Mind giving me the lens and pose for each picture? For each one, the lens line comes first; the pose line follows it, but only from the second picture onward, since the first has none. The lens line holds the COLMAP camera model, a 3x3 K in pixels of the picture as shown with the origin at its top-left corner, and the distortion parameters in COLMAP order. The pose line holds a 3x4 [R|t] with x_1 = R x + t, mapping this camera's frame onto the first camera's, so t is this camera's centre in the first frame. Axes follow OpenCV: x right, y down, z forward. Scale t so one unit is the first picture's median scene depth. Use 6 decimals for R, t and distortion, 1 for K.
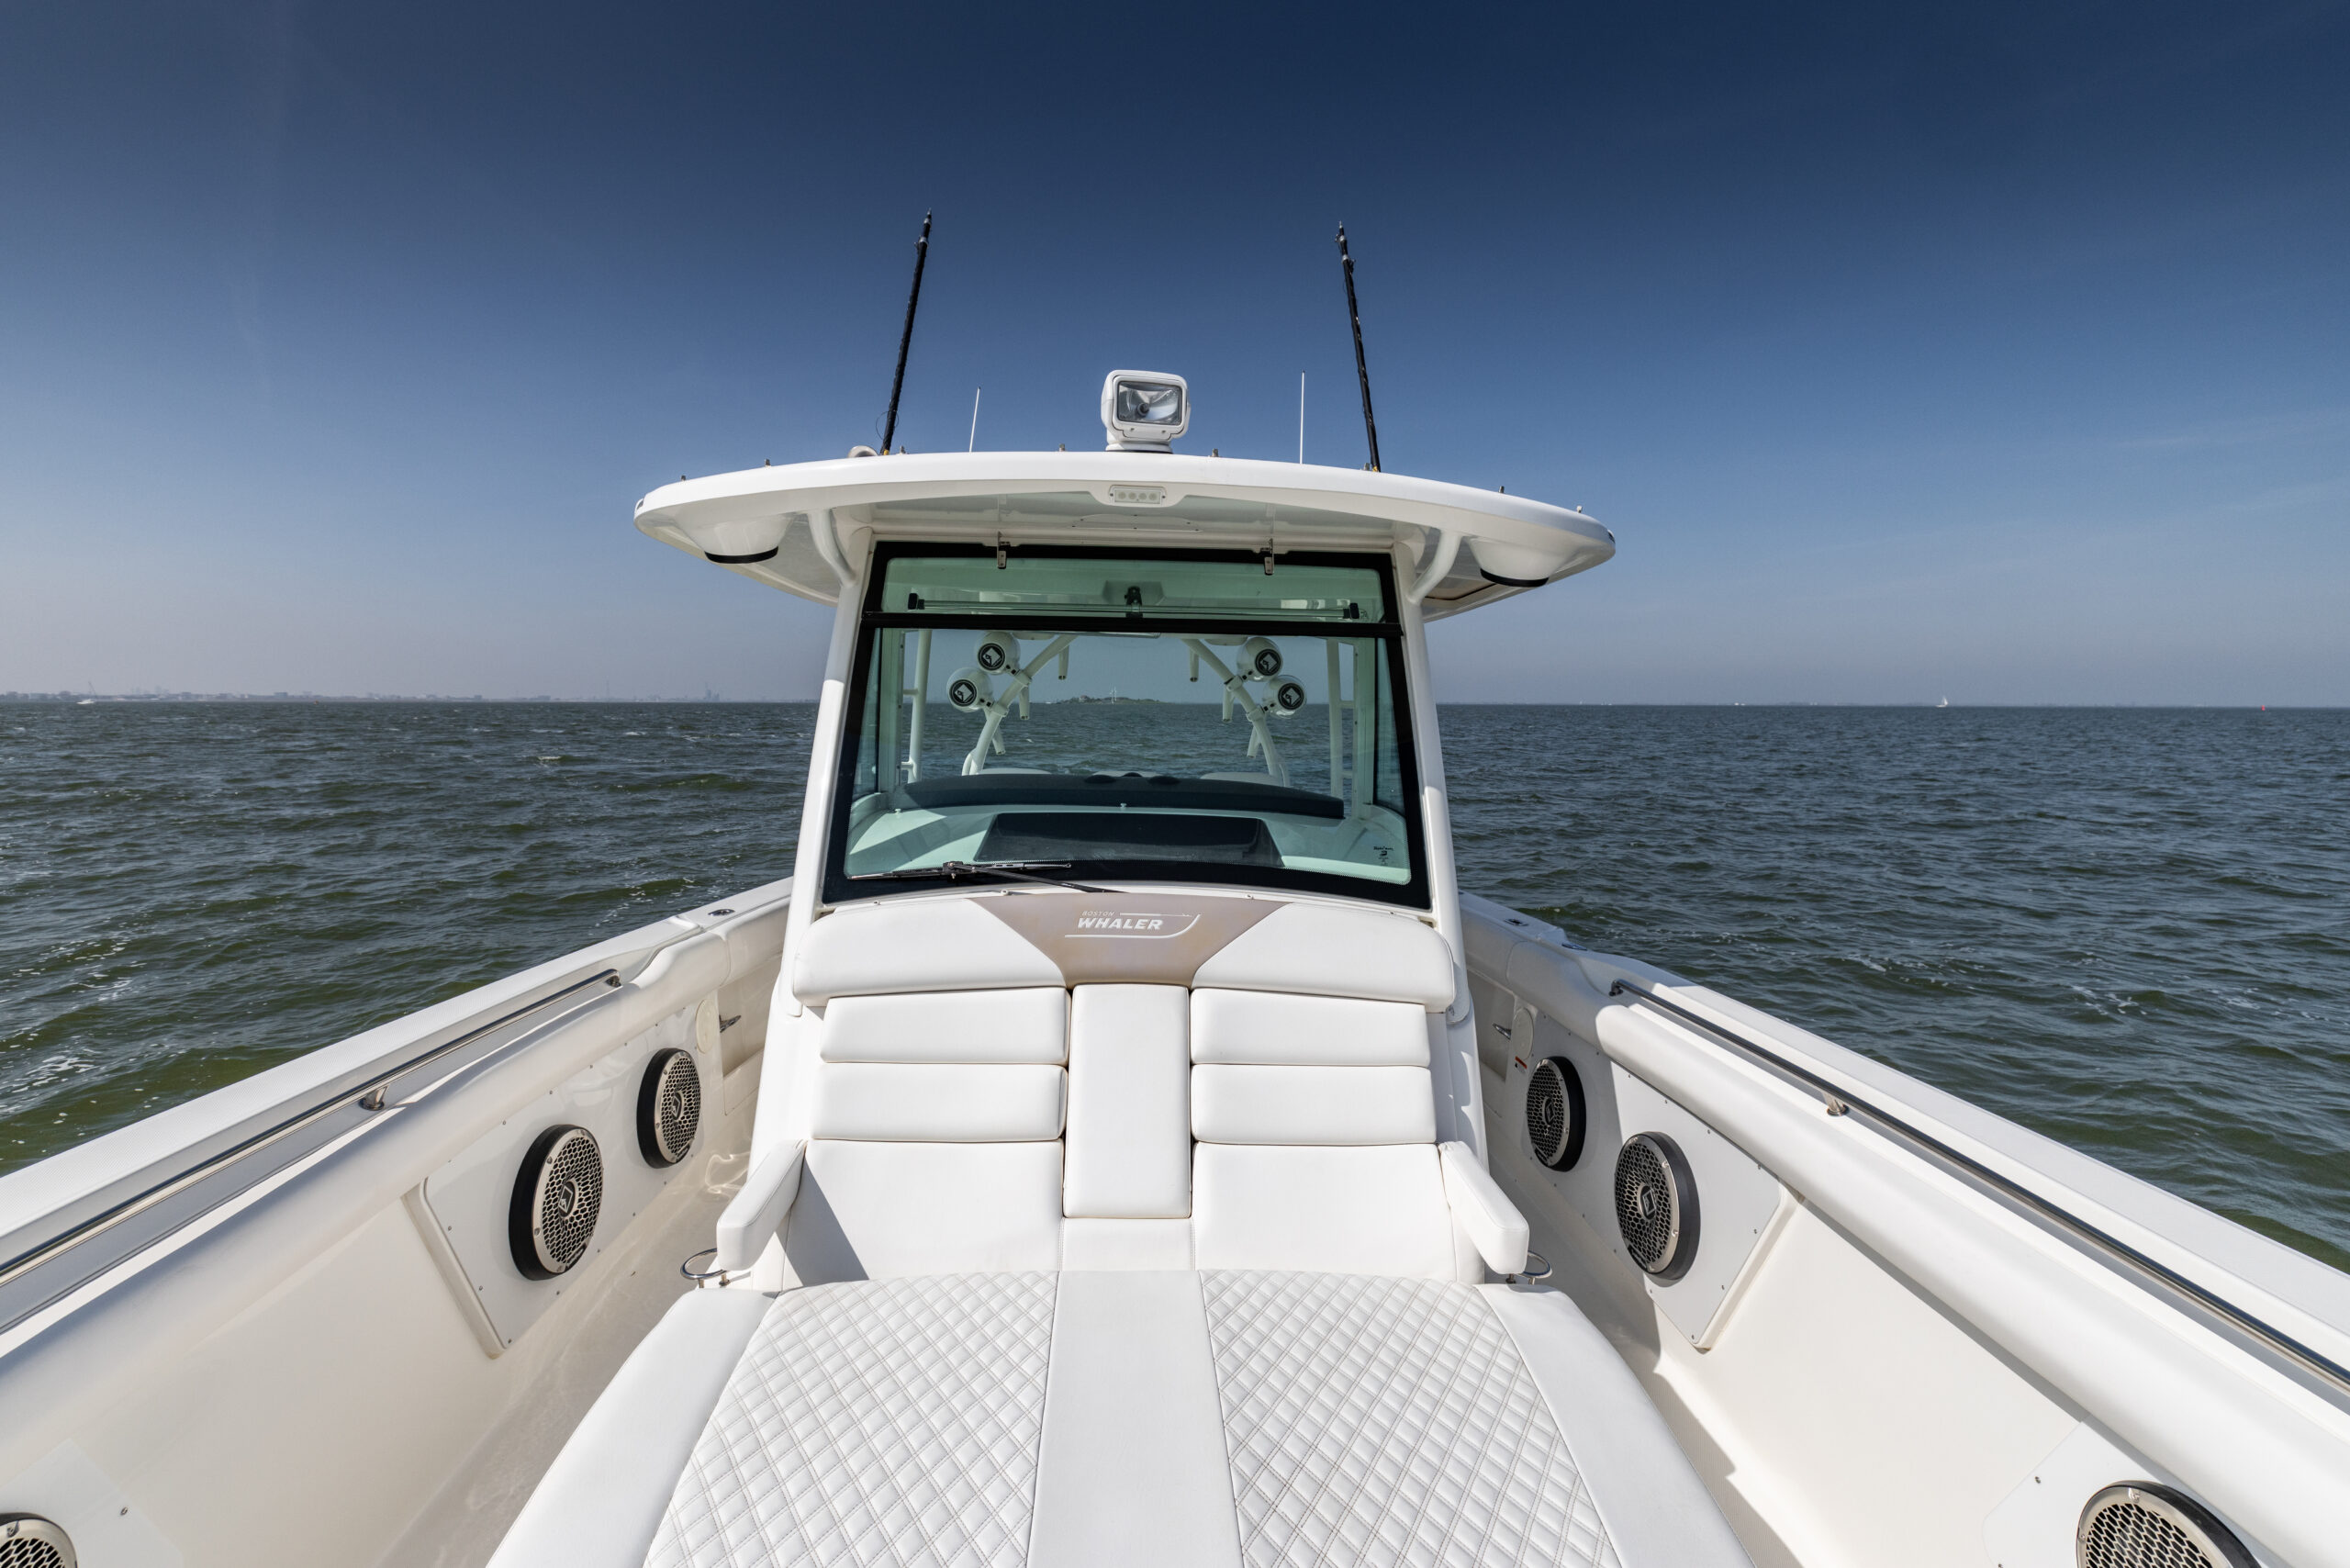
lens RADIAL K [[1018.4, 0, 1170.3], [0, 1018.4, 774.0], [0, 0, 1]] dist [-0.000528, 0.000057]
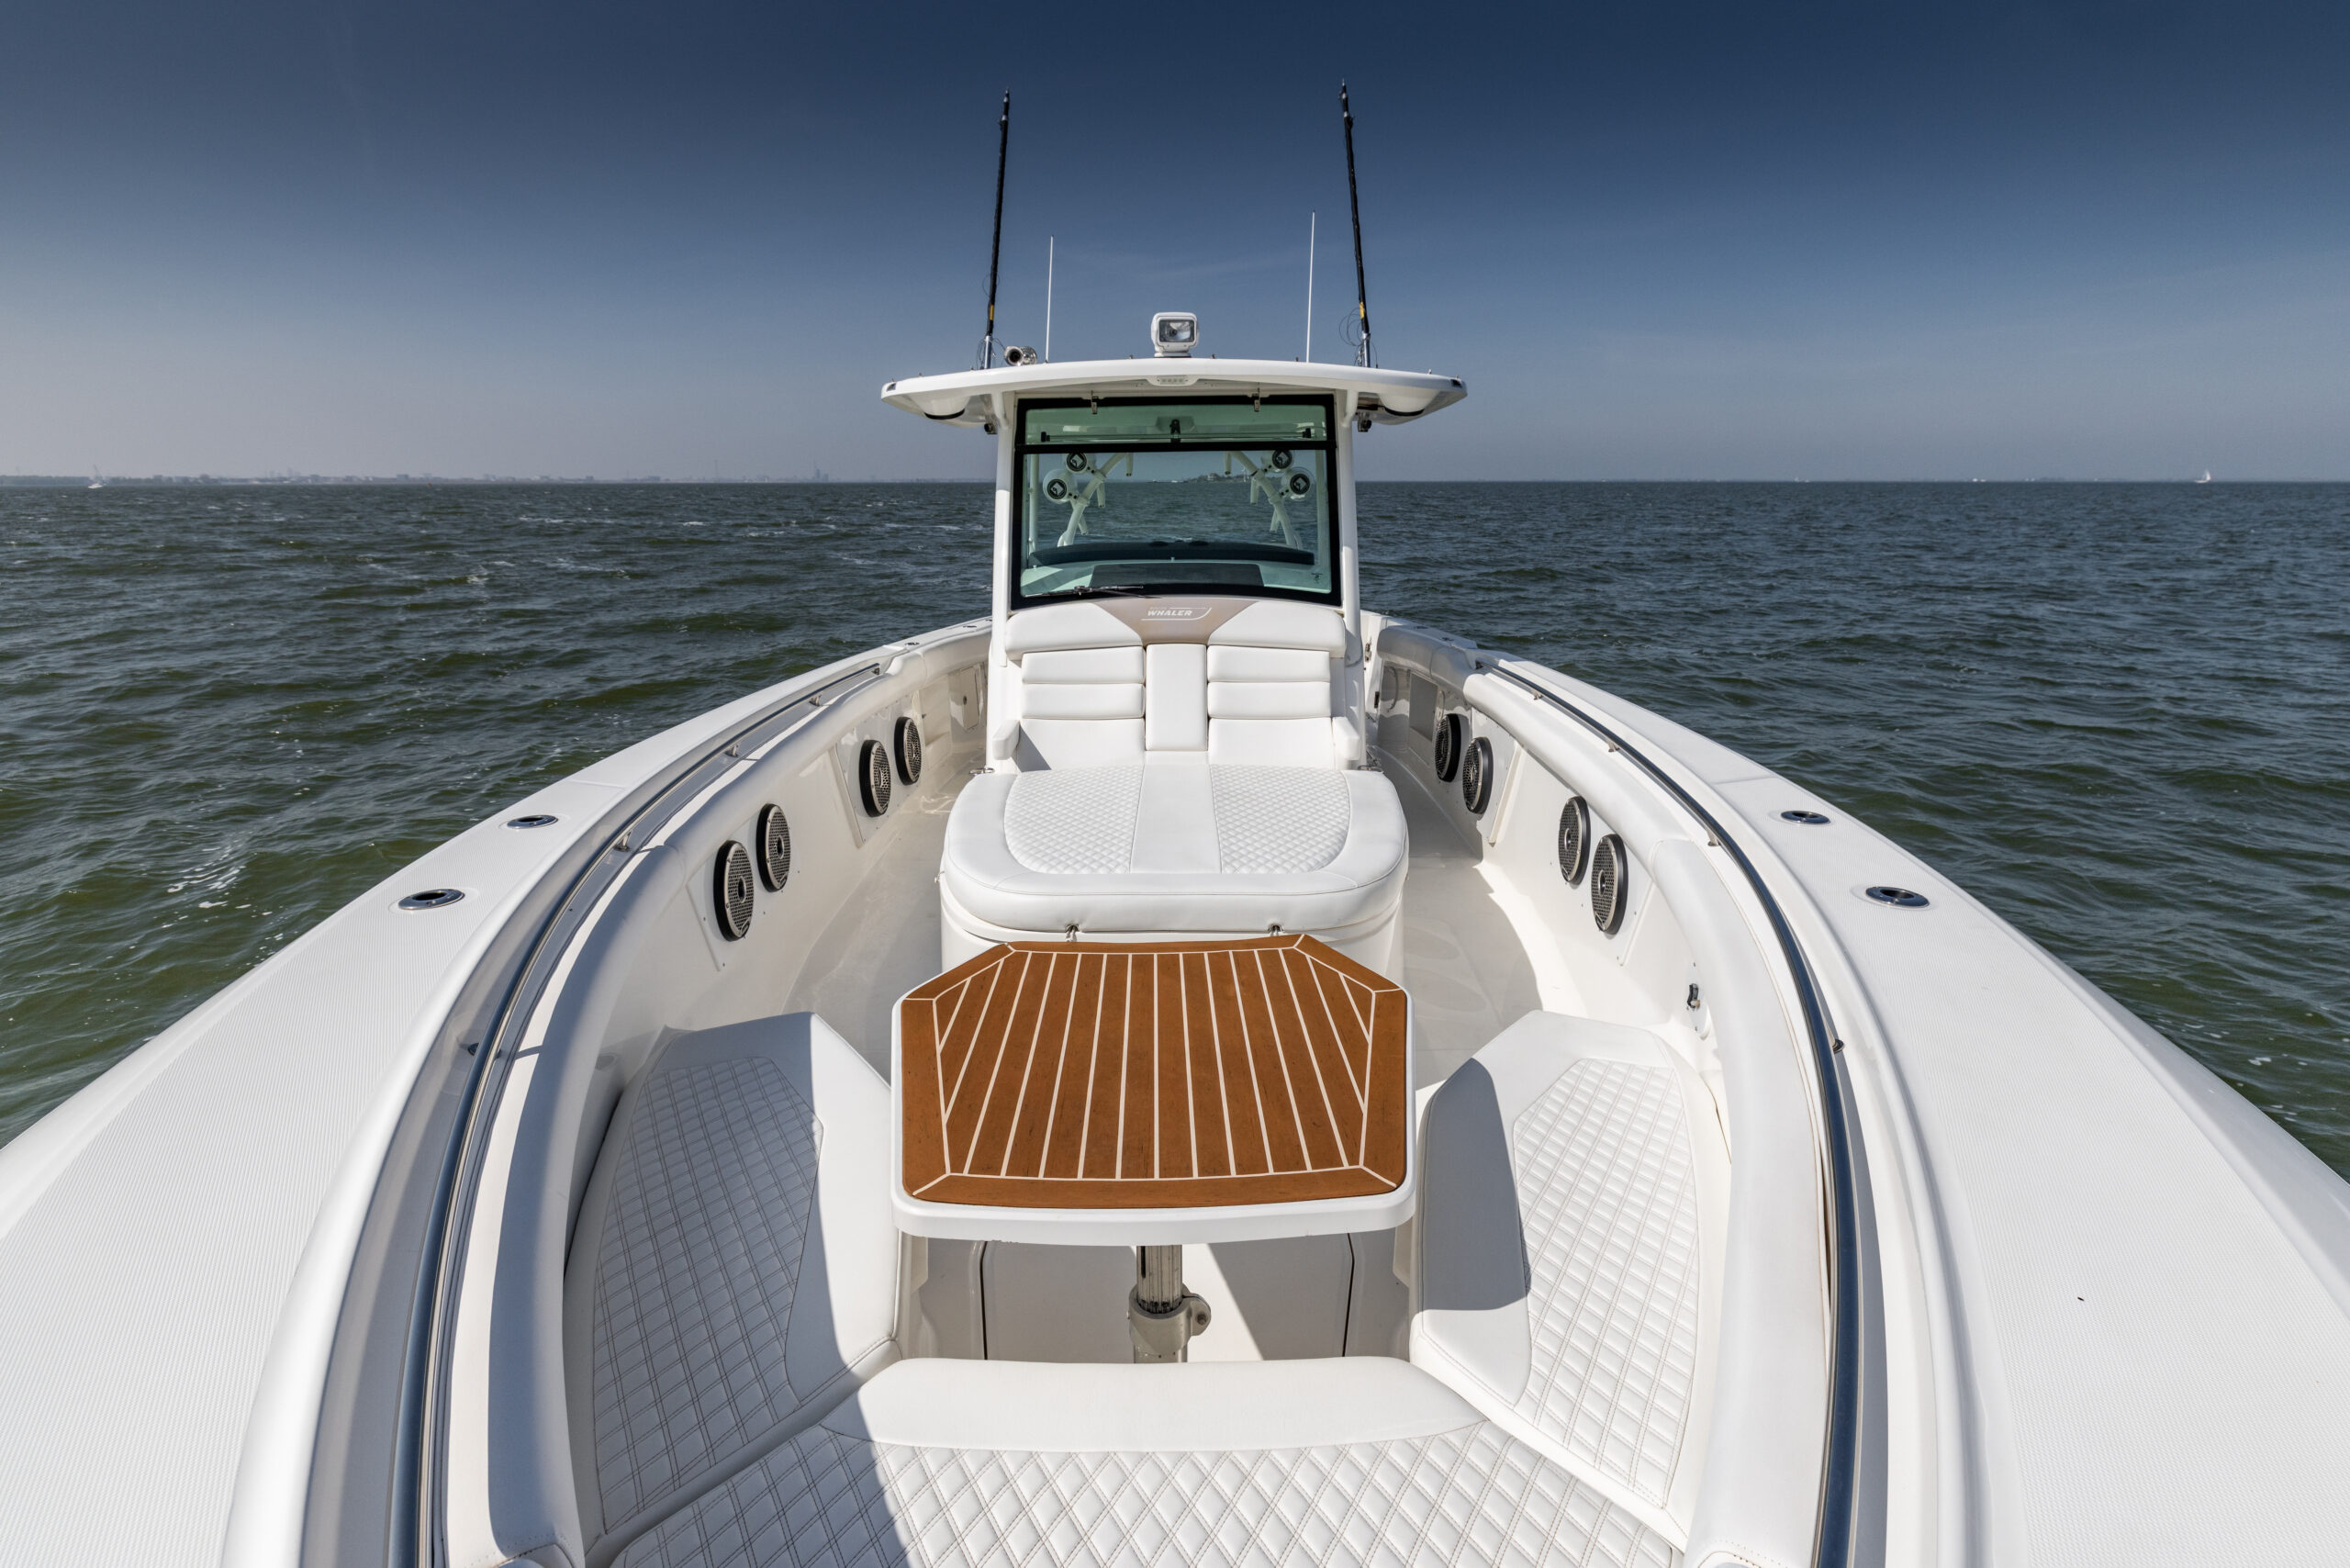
lens RADIAL K [[1065.2, 0, 1185.0], [0, 1065.2, 736.2], [0, 0, 1]] dist [-0.000322, -0.000104]
pose [[0.998447, -0.019880, -0.052037, 0.064164], [0.027888, 0.987044, 0.158009, 0.047765], [0.048221, -0.159215, 0.986066, -0.822356]]
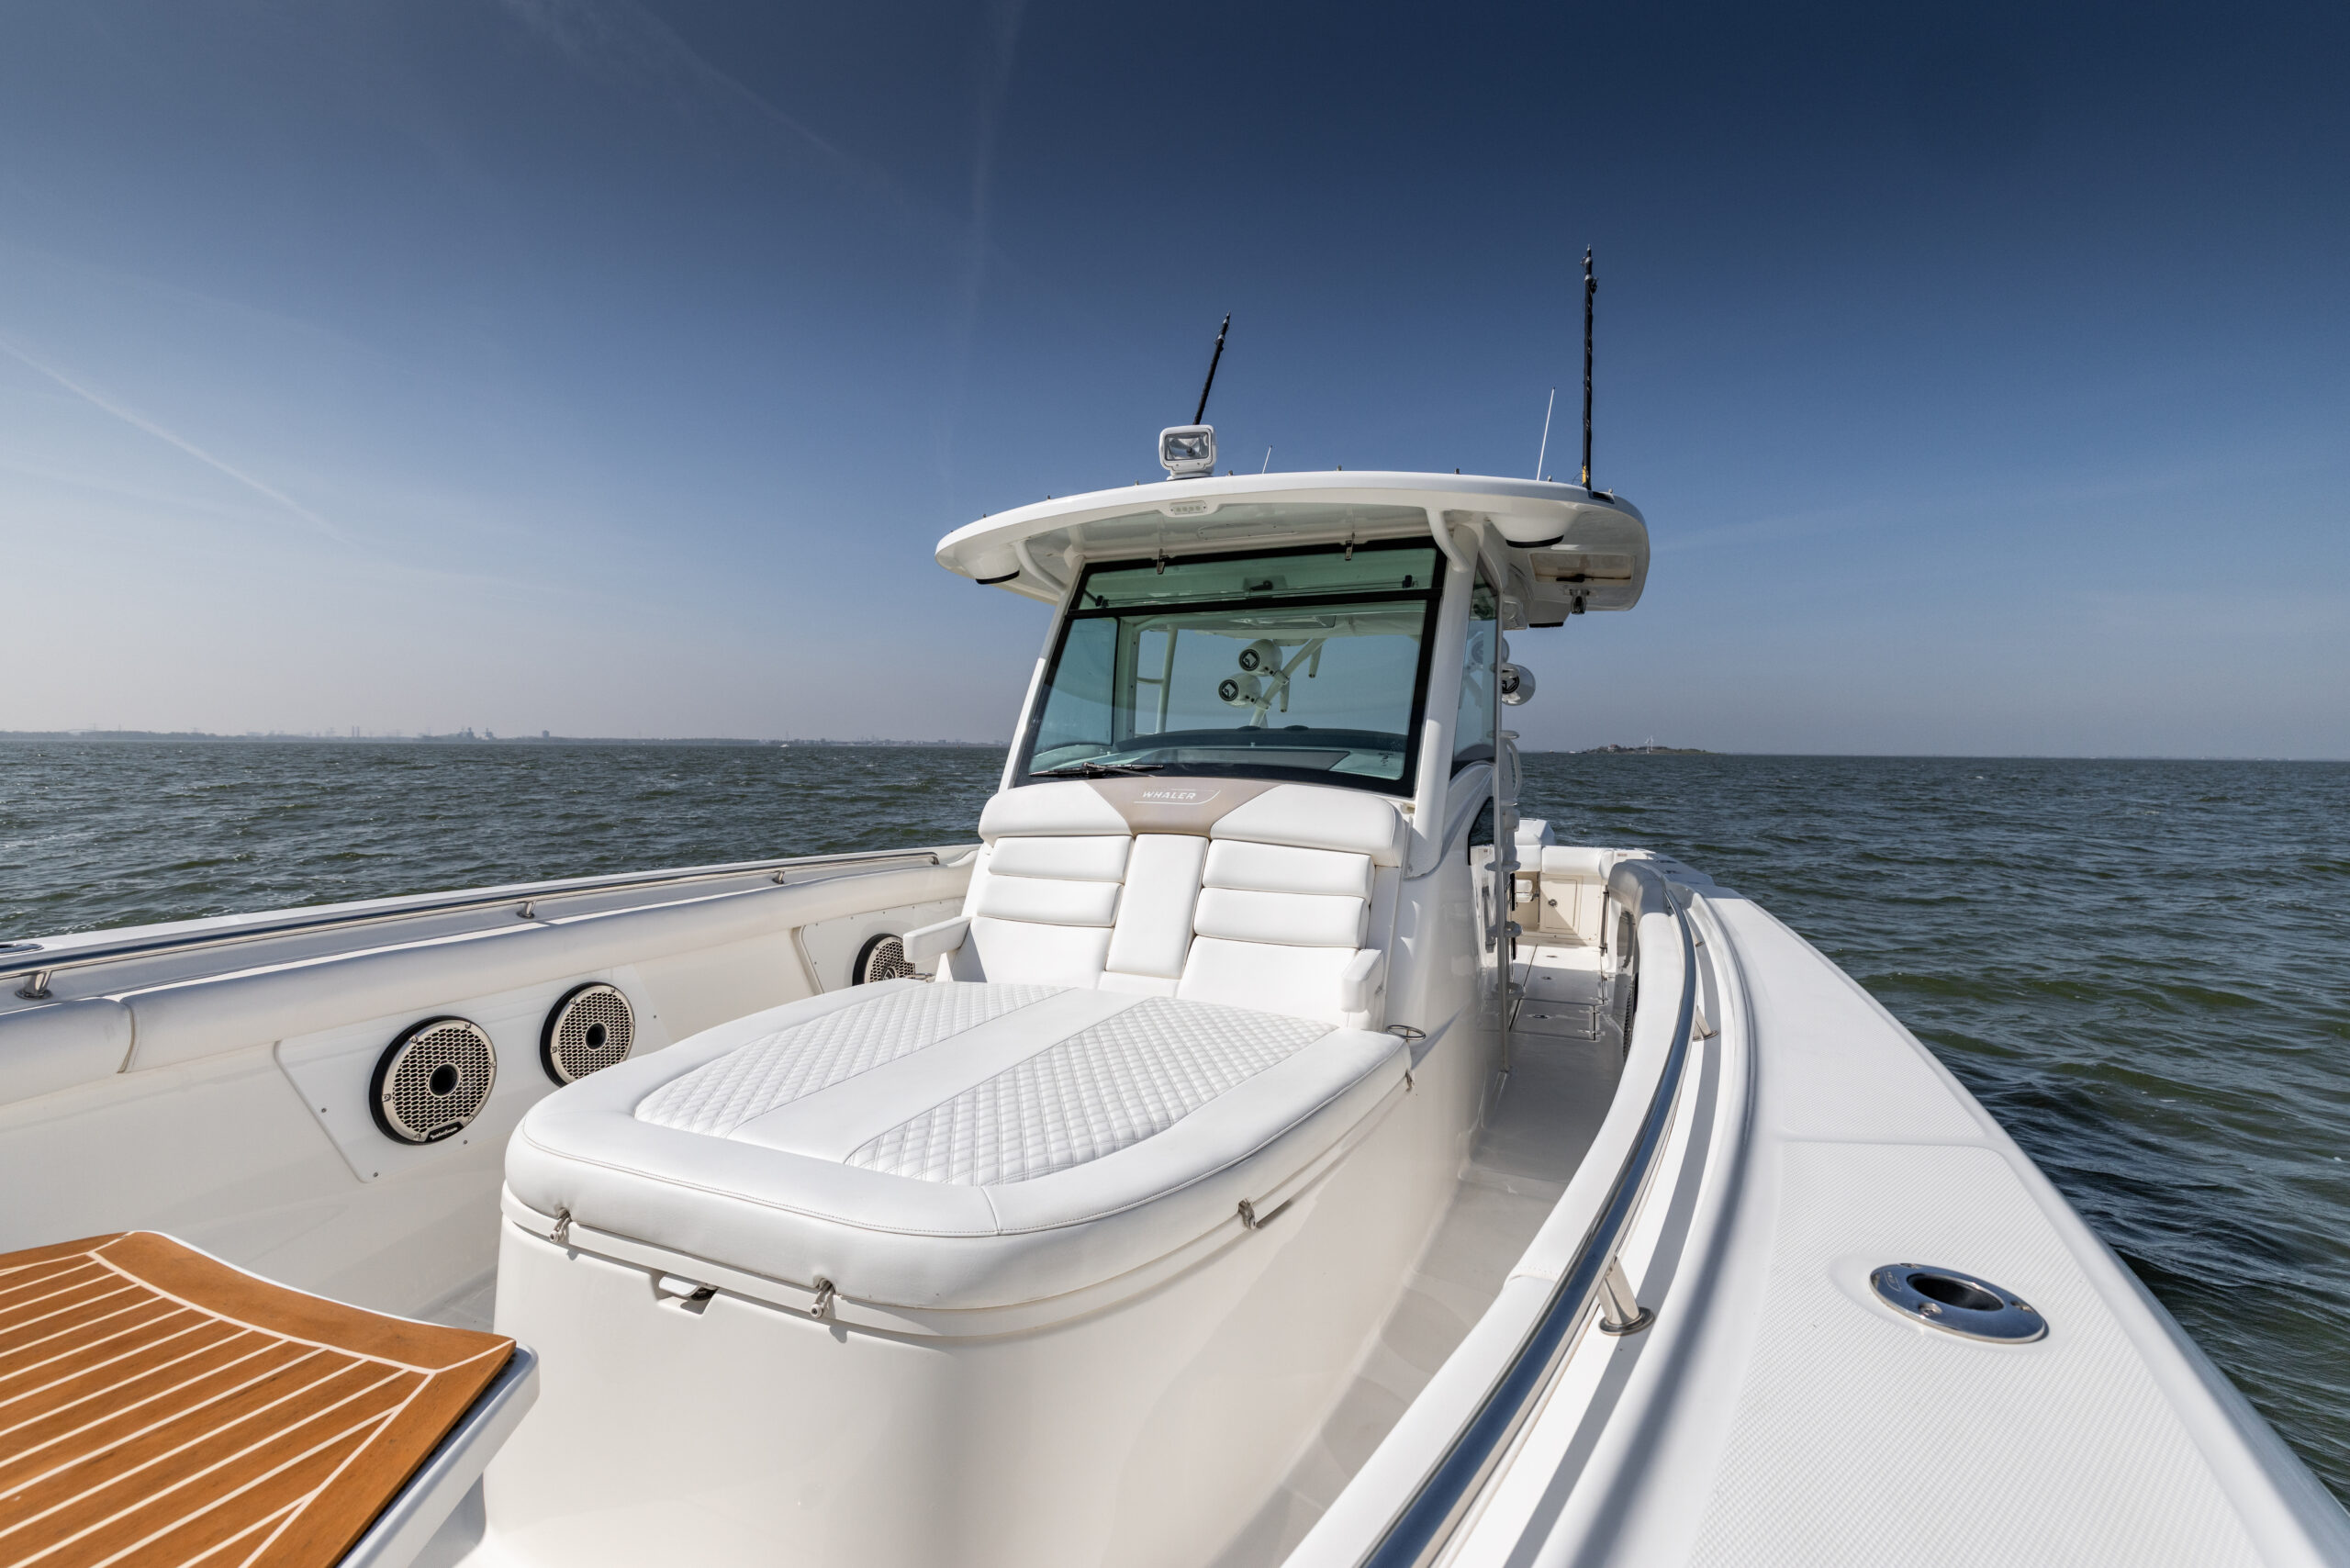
lens RADIAL K [[999.4, 0, 1166.0], [0, 999.4, 787.7], [0, 0, 1]] dist [0.001411, 0.000094]
pose [[0.904956, 0.000738, -0.425505, 0.458488], [-0.015804, 0.999367, -0.031877, 0.147584], [0.425212, 0.035572, 0.904394, -0.257225]]
